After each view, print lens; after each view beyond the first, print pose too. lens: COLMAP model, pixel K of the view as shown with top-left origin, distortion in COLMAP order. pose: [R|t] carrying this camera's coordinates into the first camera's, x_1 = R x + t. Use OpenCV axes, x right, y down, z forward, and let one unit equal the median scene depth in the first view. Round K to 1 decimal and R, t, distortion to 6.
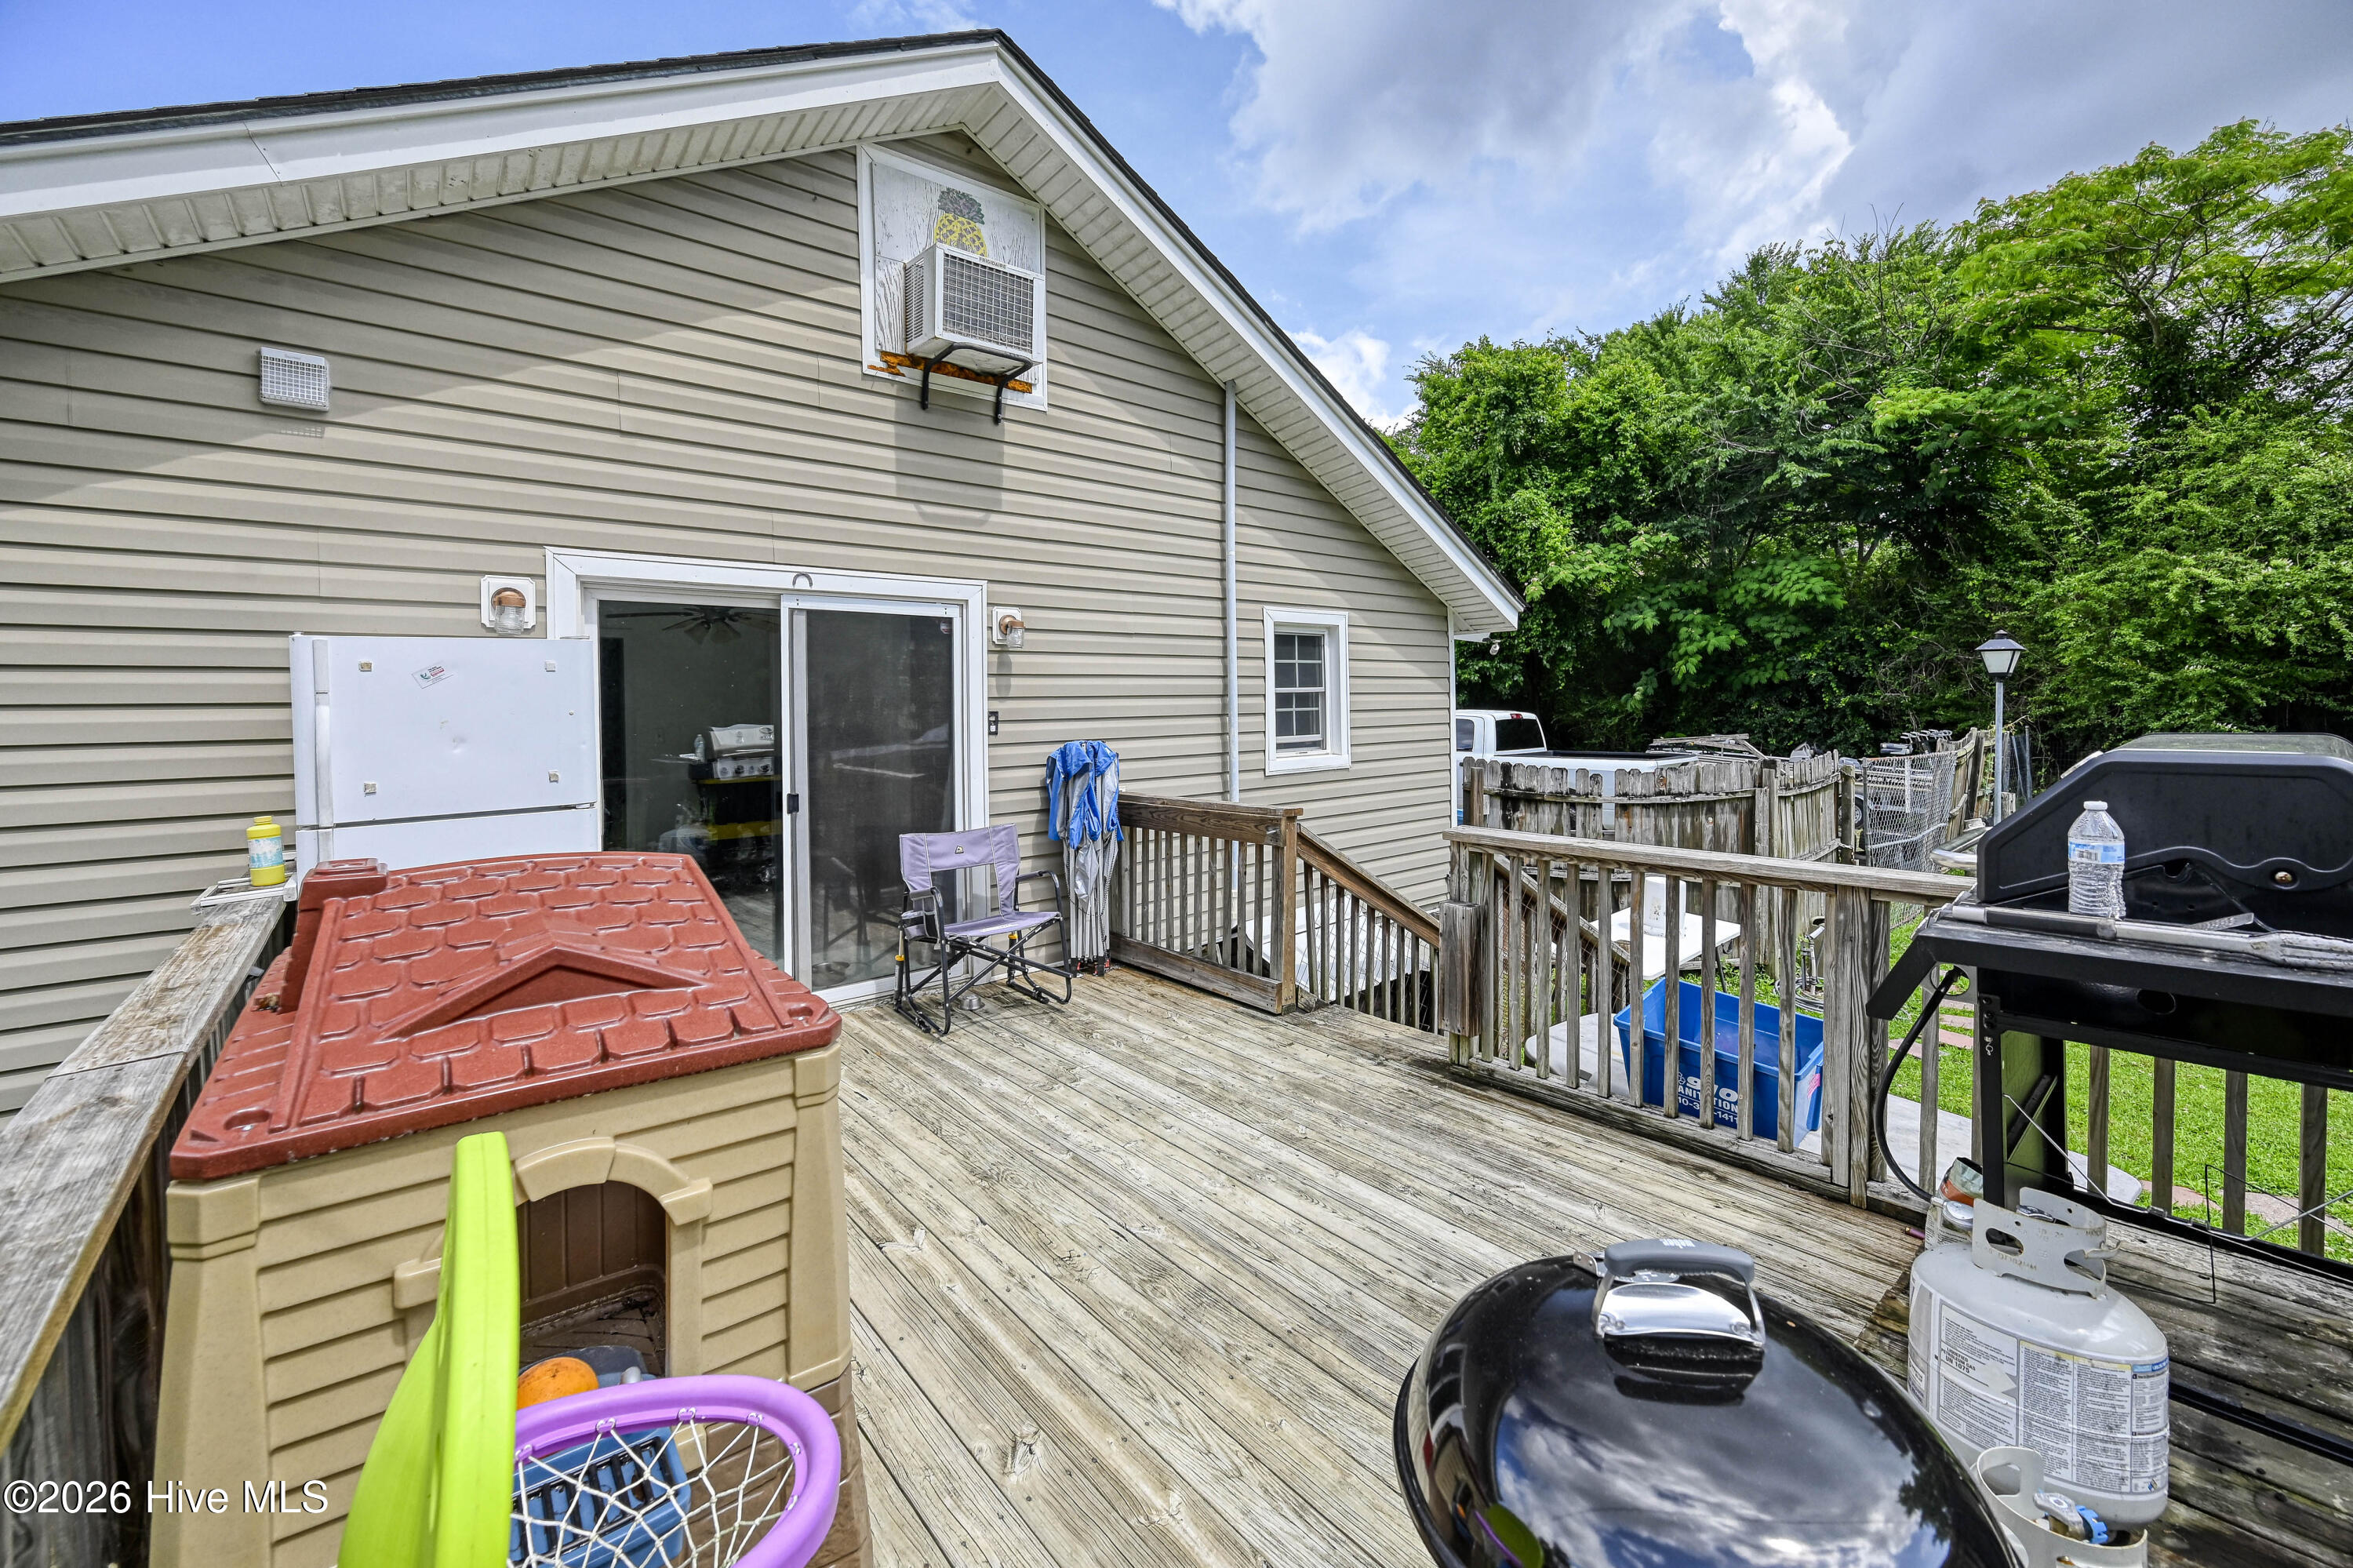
lens RADIAL K [[962.8, 0, 1179.0], [0, 962.8, 736.0], [0, 0, 1]] dist [0.000292, 0.000052]
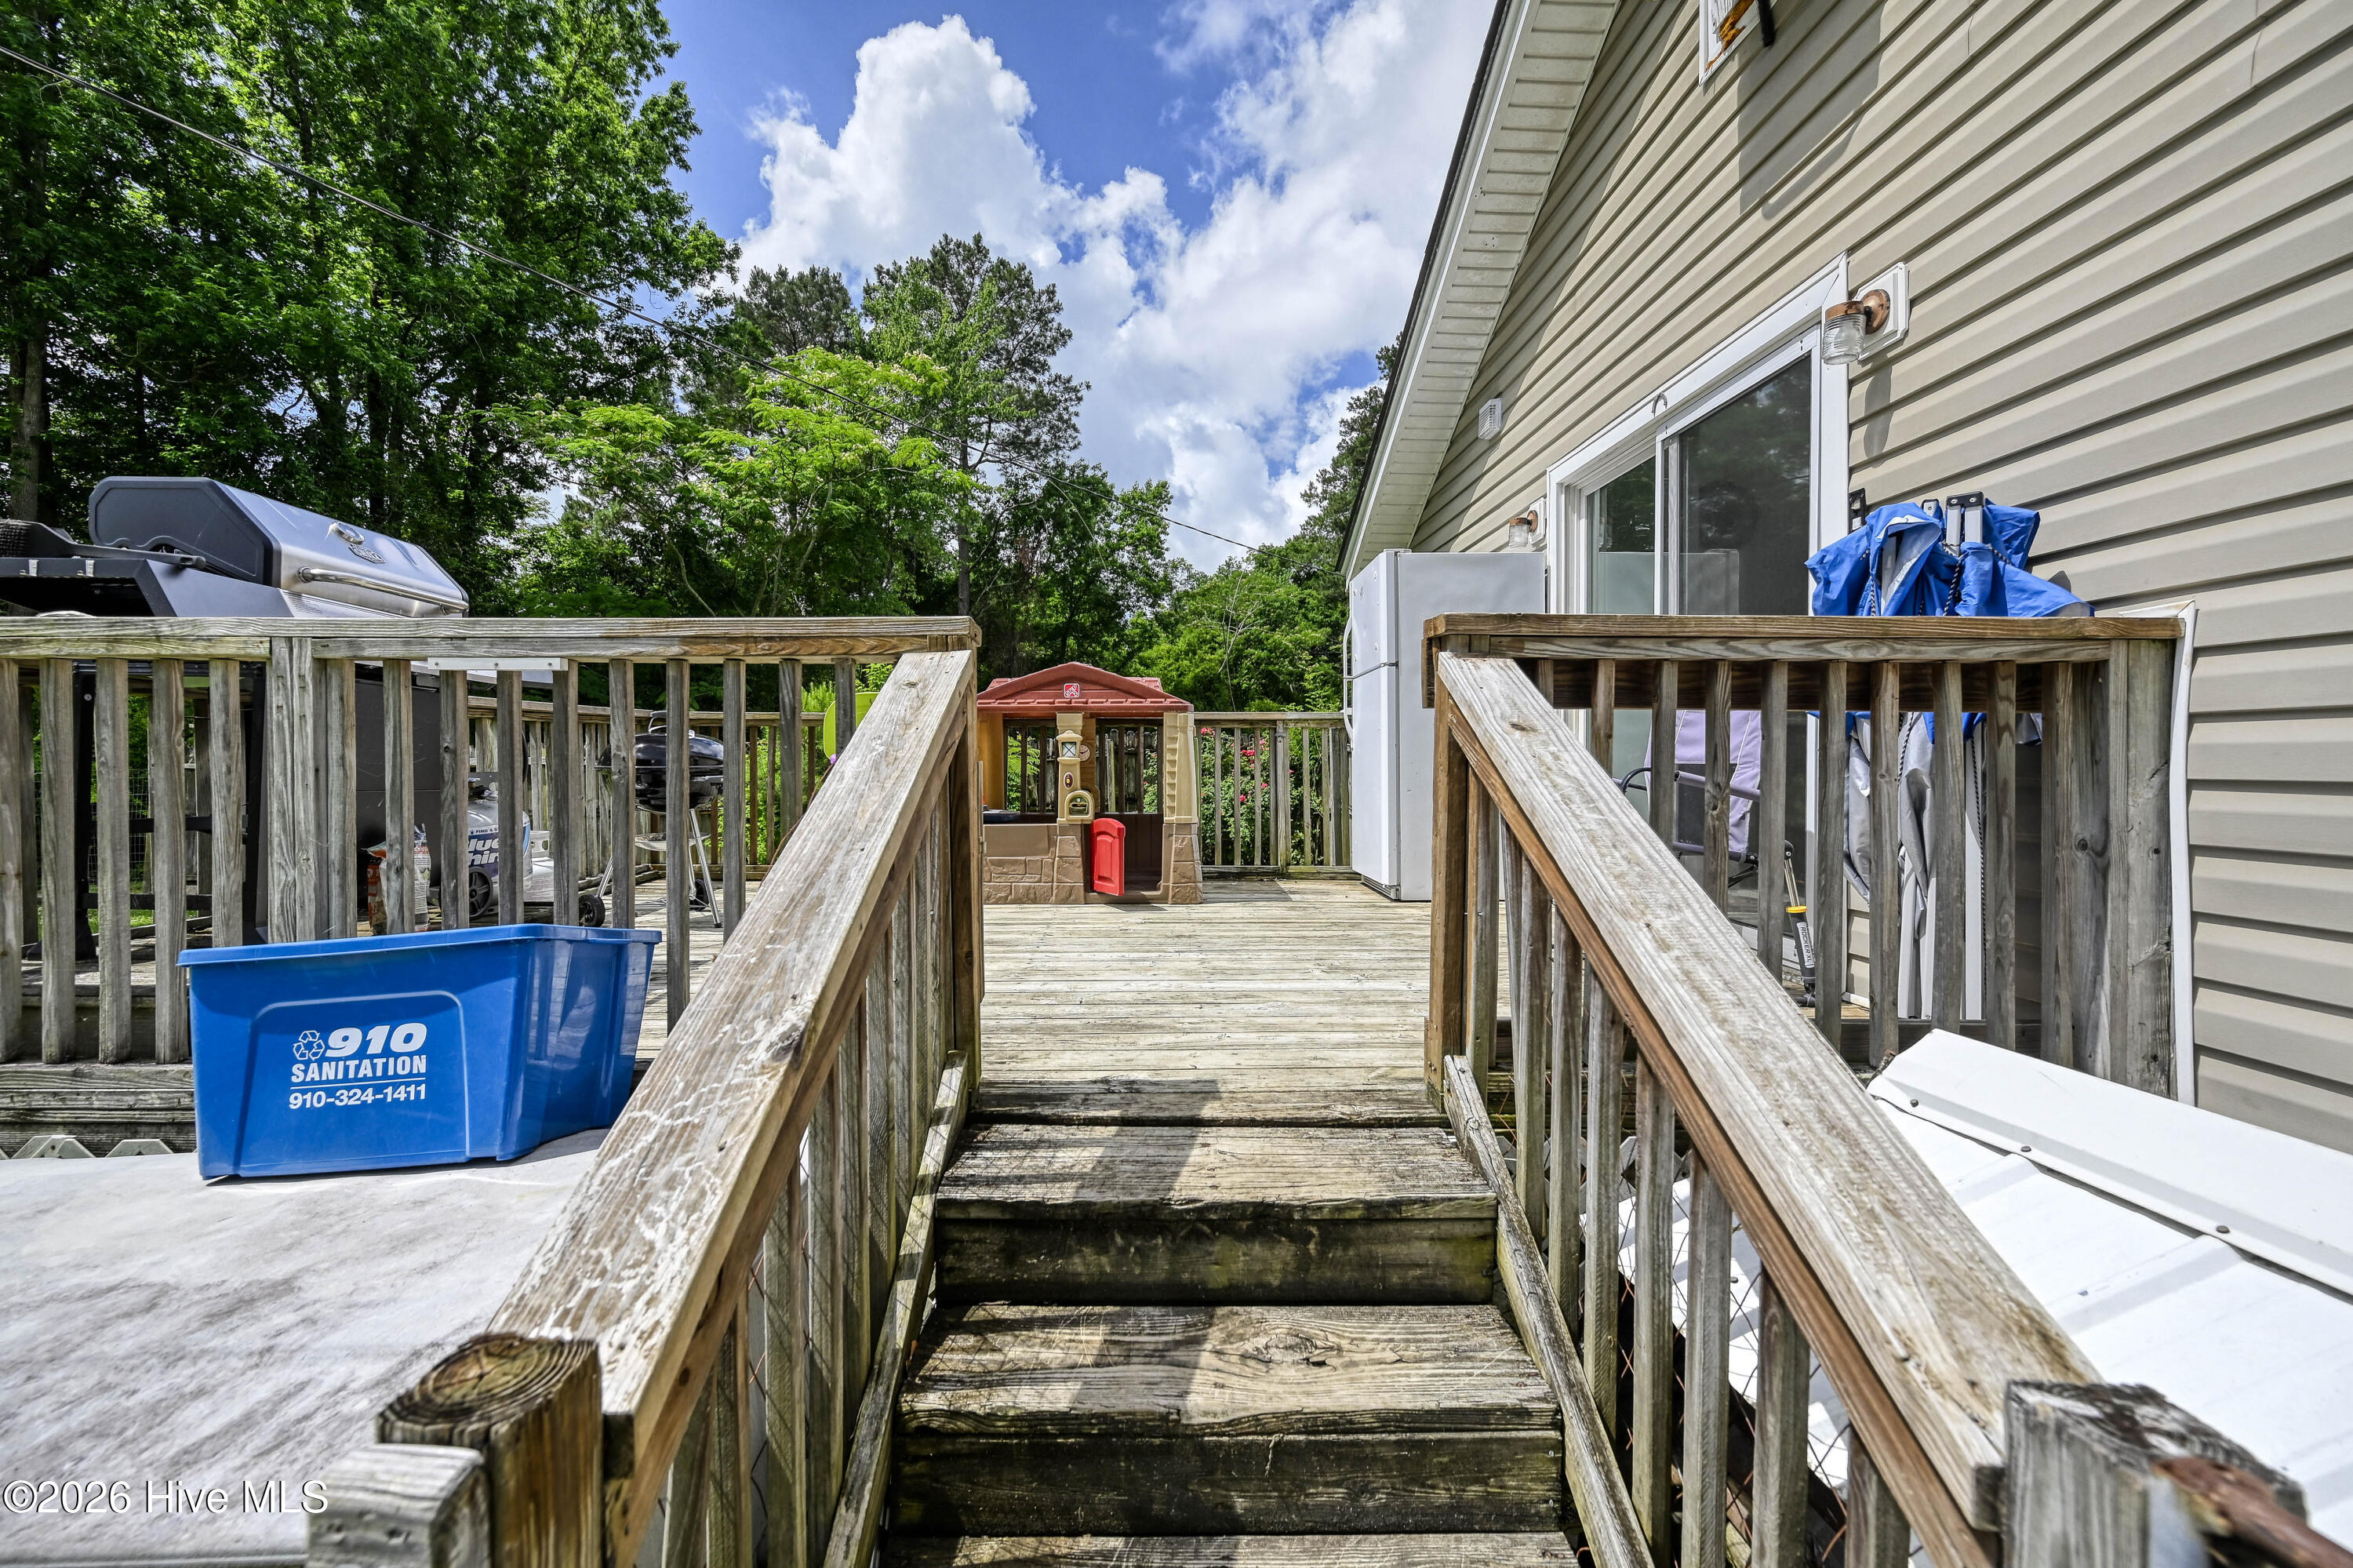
lens RADIAL K [[937.3, 0, 1130.6], [0, 937.3, 762.4], [0, 0, 1]] dist [-0.003651, -0.000202]
pose [[-0.655340, 0.016969, -0.755144, 0.457537], [-0.011871, 0.999393, 0.032759, 0.110376], [0.755241, 0.030433, -0.654740, 1.037776]]
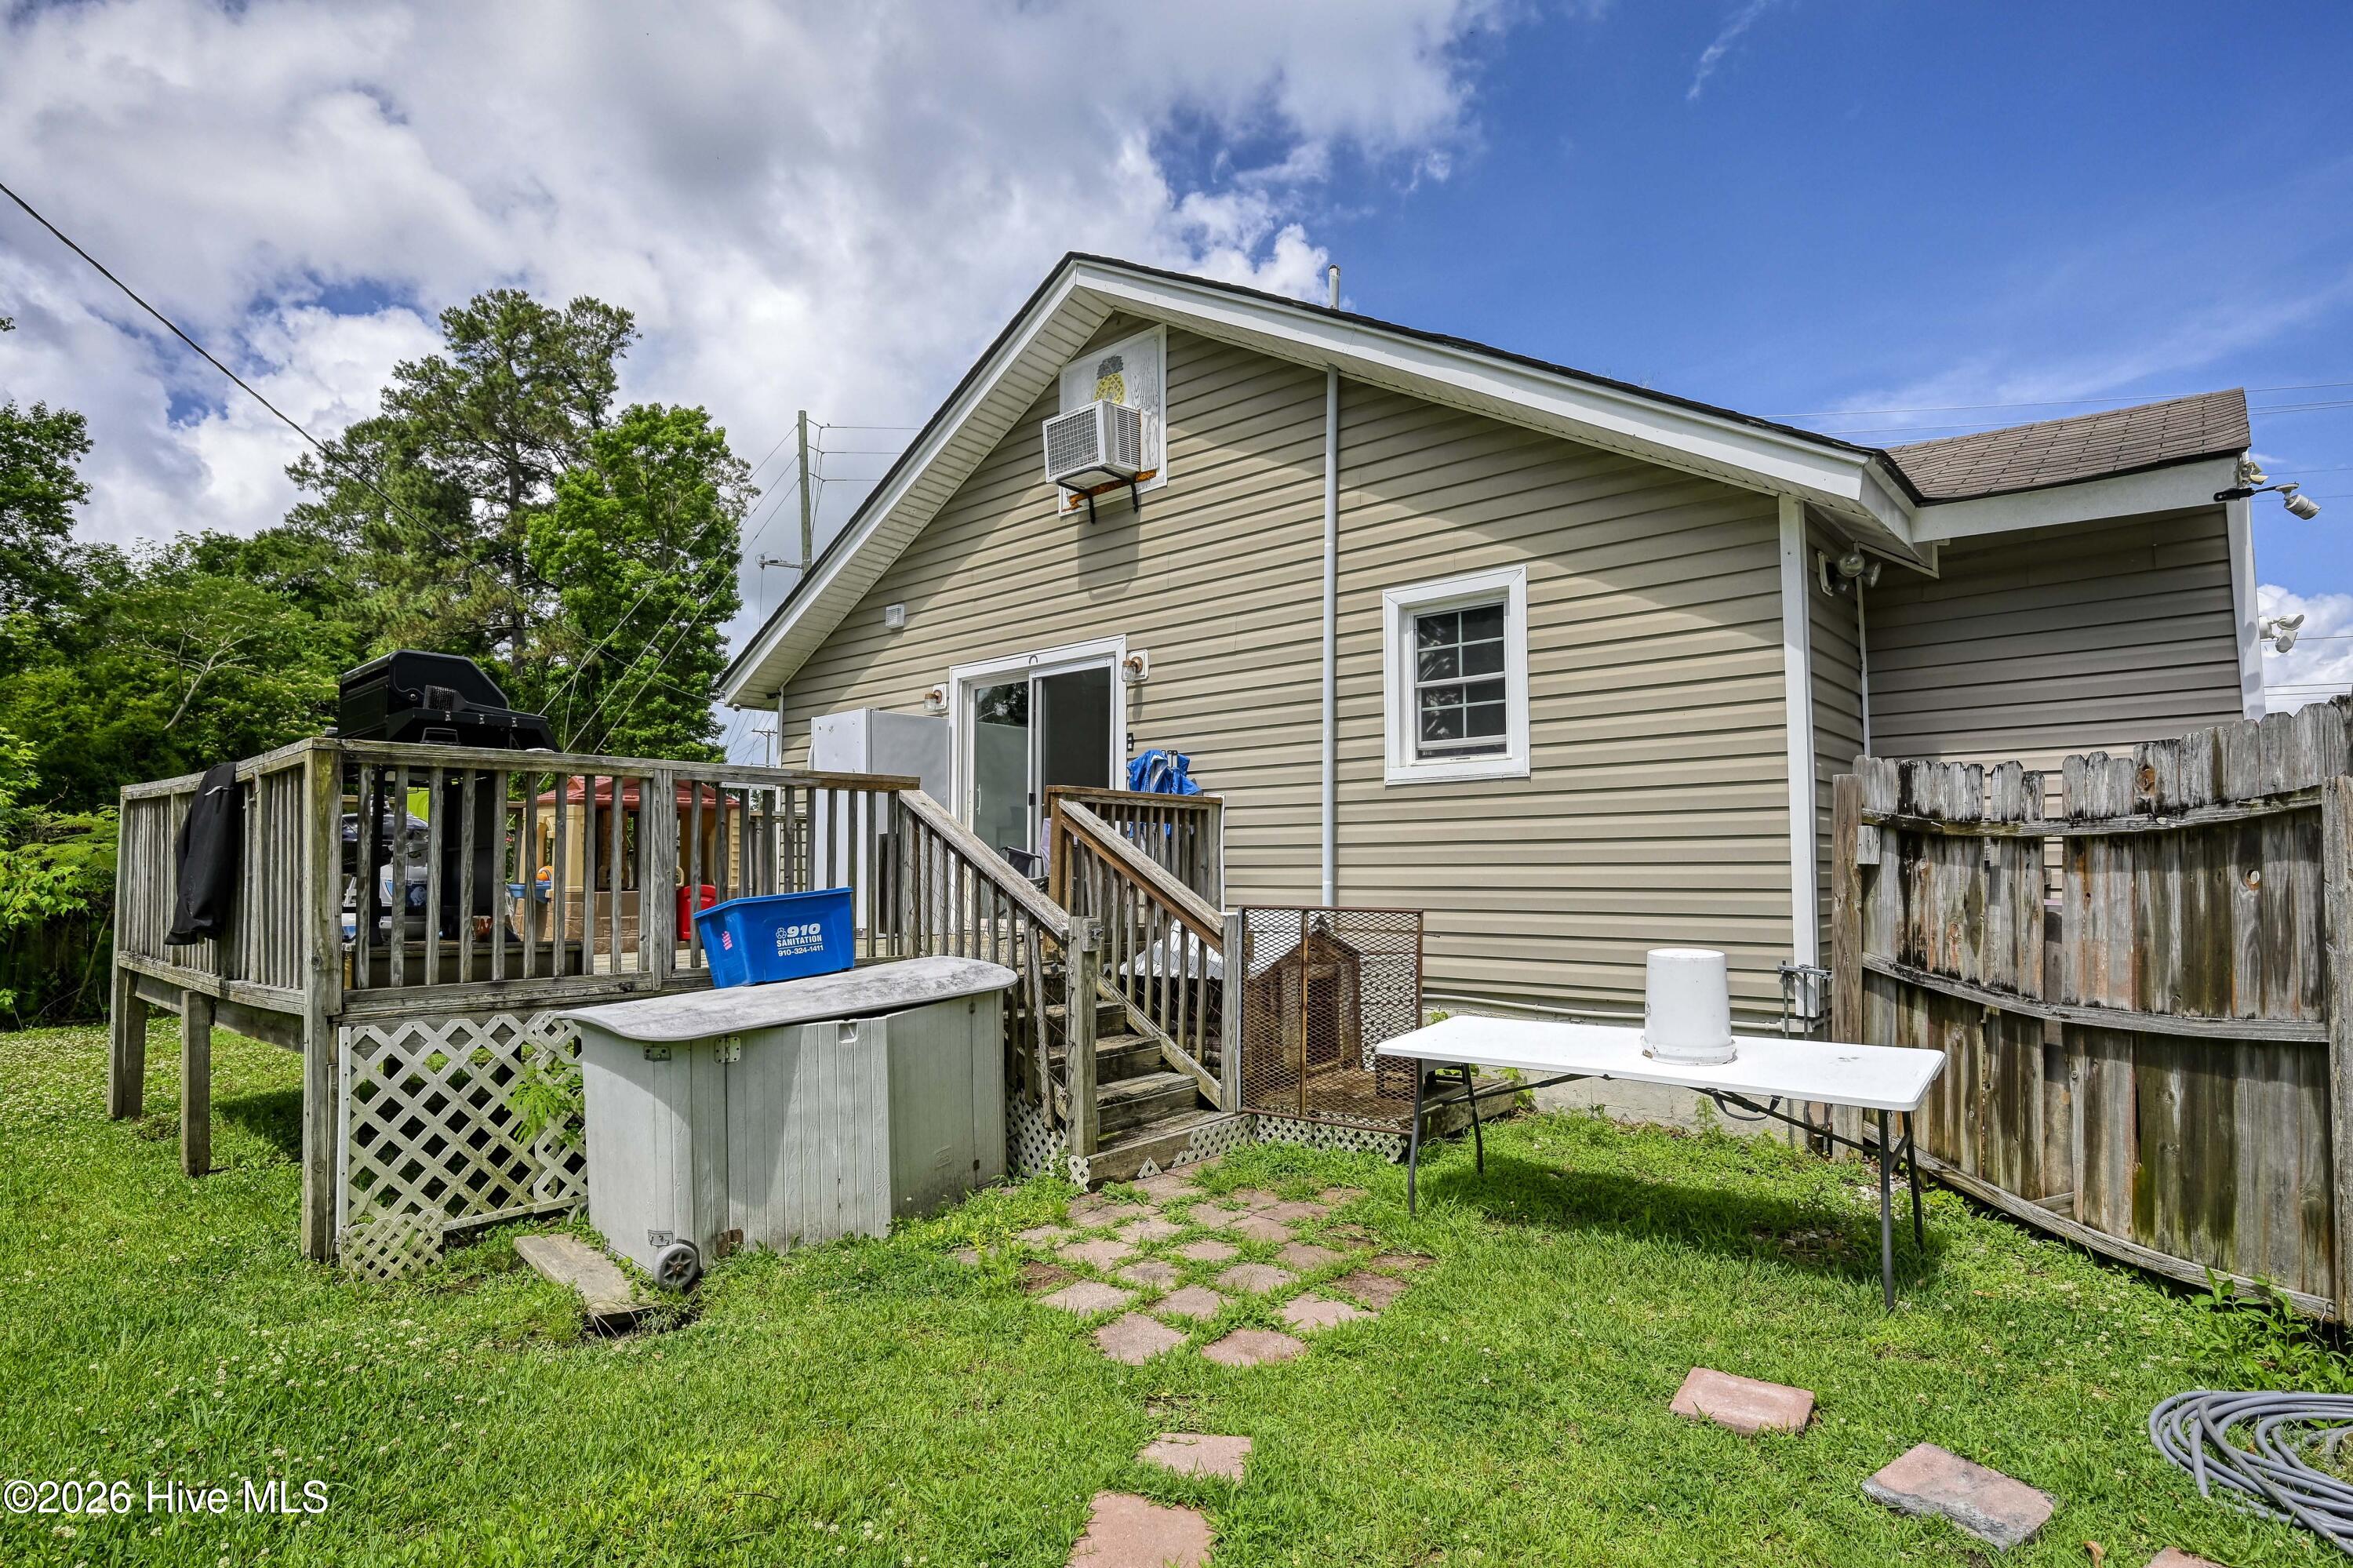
lens RADIAL K [[1240.9, 0, 1179.9], [0, 1240.9, 828.8], [0, 0, 1]] dist [-0.000556, 0.000030]
pose [[0.137529, -0.019169, -0.990312, 1.462946], [-0.027727, 0.999346, -0.023194, 0.139378], [0.990110, 0.030648, 0.136907, 0.840722]]
